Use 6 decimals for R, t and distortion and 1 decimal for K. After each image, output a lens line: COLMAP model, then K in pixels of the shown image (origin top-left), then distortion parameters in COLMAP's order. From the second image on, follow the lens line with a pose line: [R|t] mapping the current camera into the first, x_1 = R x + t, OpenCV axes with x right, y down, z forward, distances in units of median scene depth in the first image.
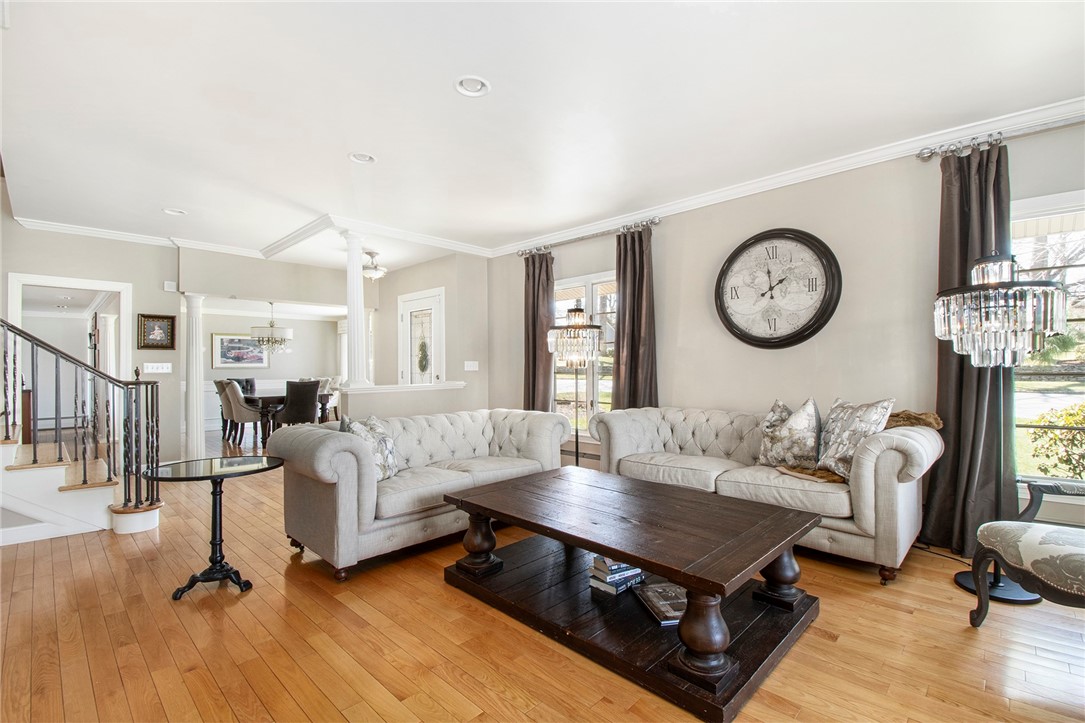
lens RADIAL K [[480.6, 0, 546.1], [0, 480.6, 368.2], [0, 0, 1]] dist [-0.019304, -0.001558]
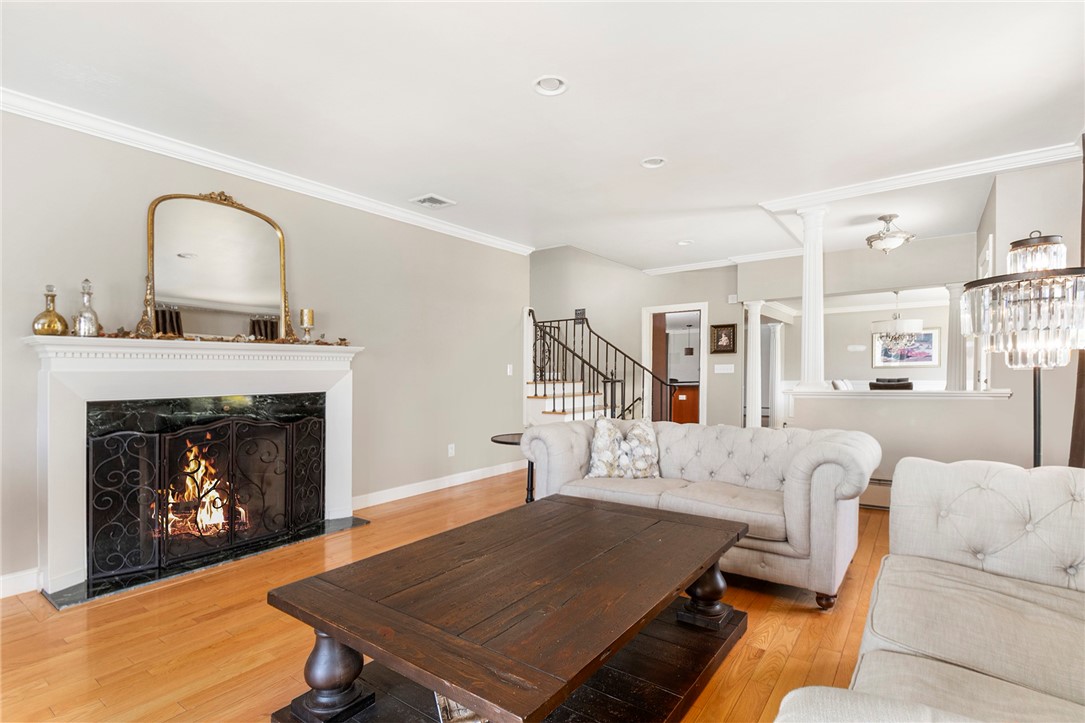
lens RADIAL K [[515.1, 0, 541.7], [0, 515.1, 365.6], [0, 0, 1]] dist [-0.000175, -0.001341]
pose [[0.120893, -0.009614, -0.992619, 0.409944], [0.009730, 0.999917, -0.008500, -0.002237], [0.992618, -0.008631, 0.120976, 0.380520]]
